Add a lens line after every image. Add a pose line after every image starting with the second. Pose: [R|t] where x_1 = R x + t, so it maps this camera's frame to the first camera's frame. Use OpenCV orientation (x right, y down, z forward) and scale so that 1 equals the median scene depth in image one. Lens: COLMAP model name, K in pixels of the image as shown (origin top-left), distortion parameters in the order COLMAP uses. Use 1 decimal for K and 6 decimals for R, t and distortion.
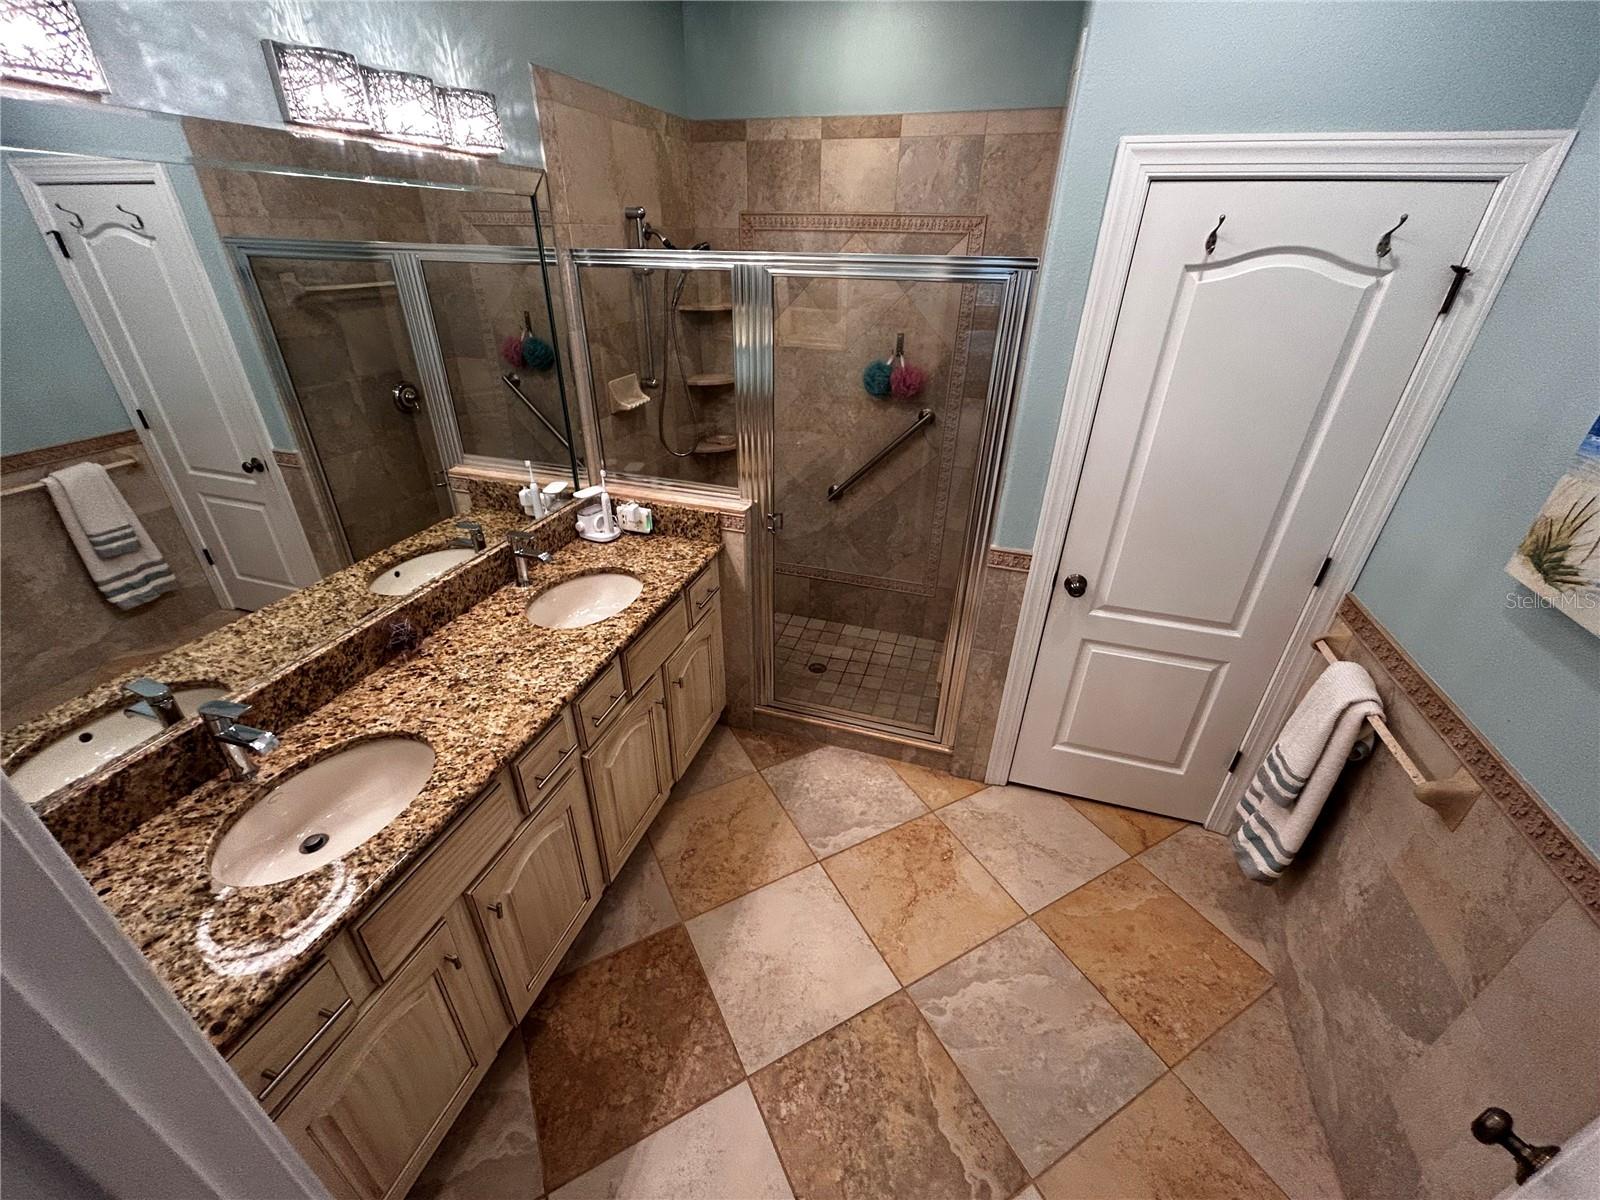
lens RADIAL K [[646.1, 0, 800.0], [0, 646.1, 600.0], [0, 0, 1]] dist [0.007618, -0.003929]
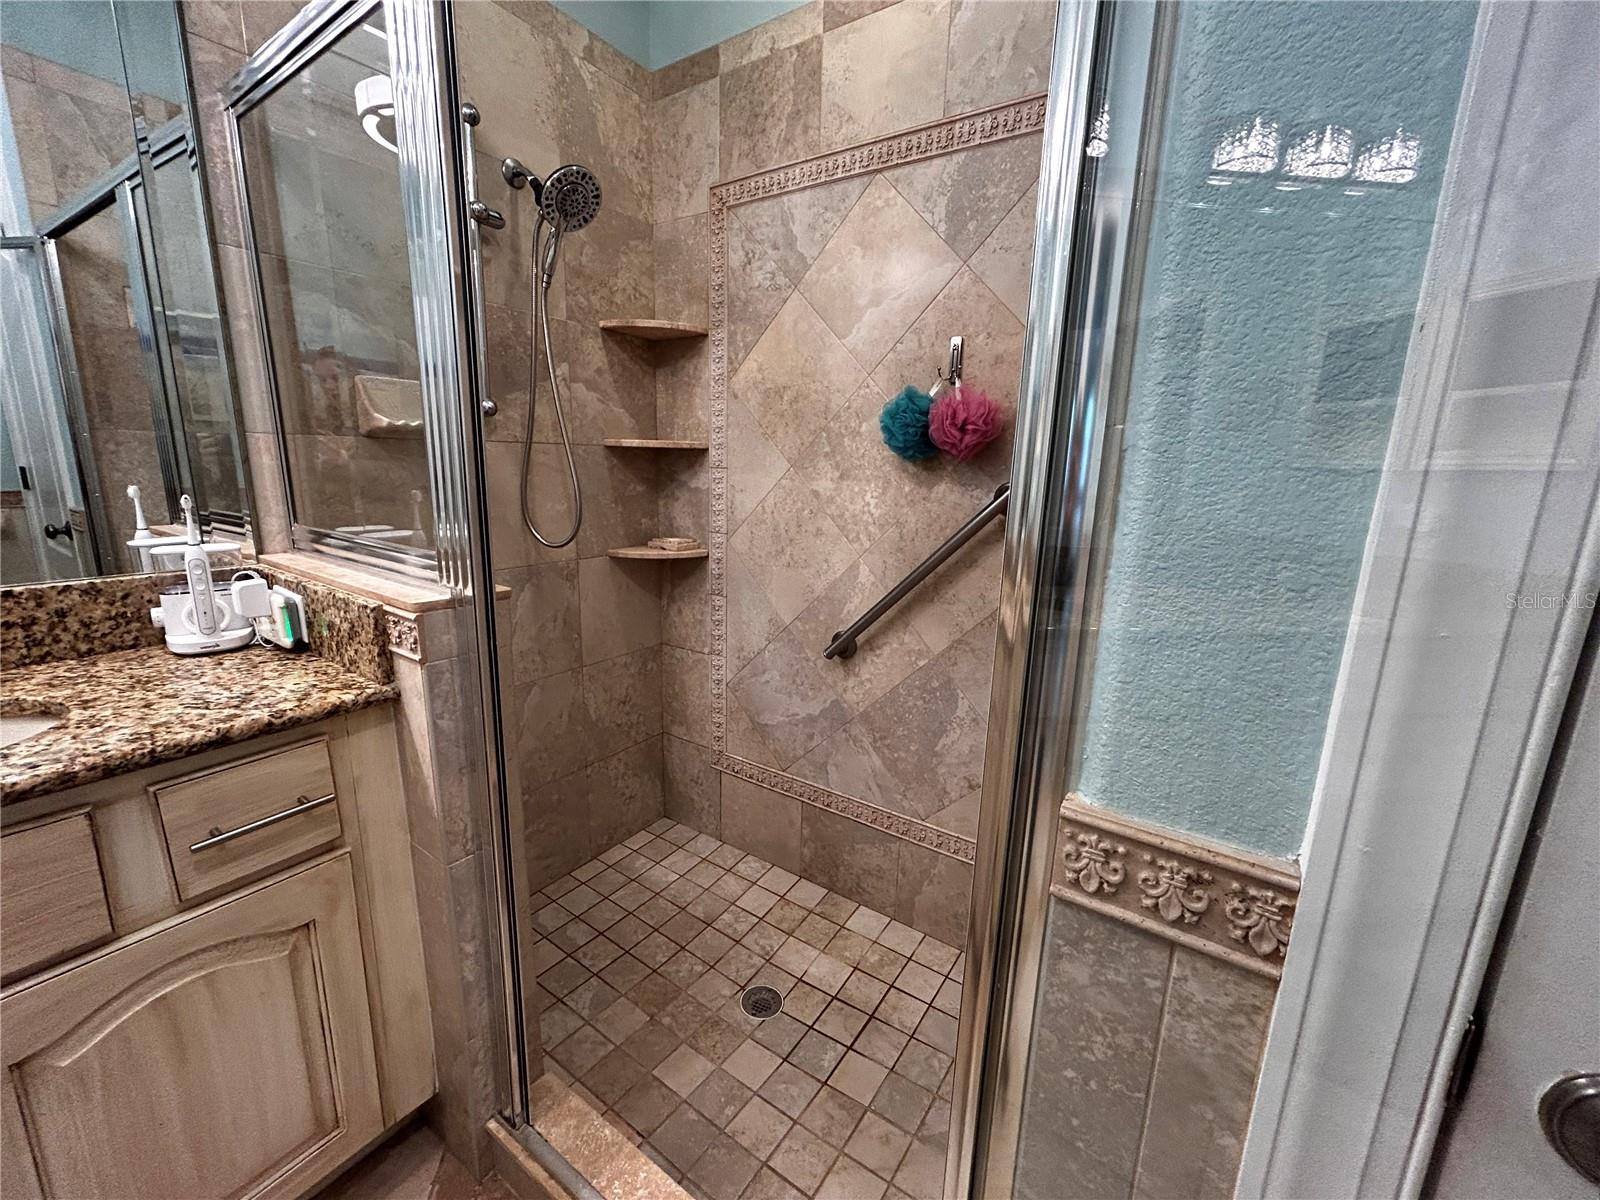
lens RADIAL K [[646.1, 0, 800.0], [0, 646.1, 600.0], [0, 0, 1]] dist [0.007618, -0.003929]
pose [[0.956138, 0.070515, -0.284302, 0.197645], [-0.153014, 0.947875, -0.279501, -0.053260], [0.249773, 0.310743, 0.917089, 0.563502]]
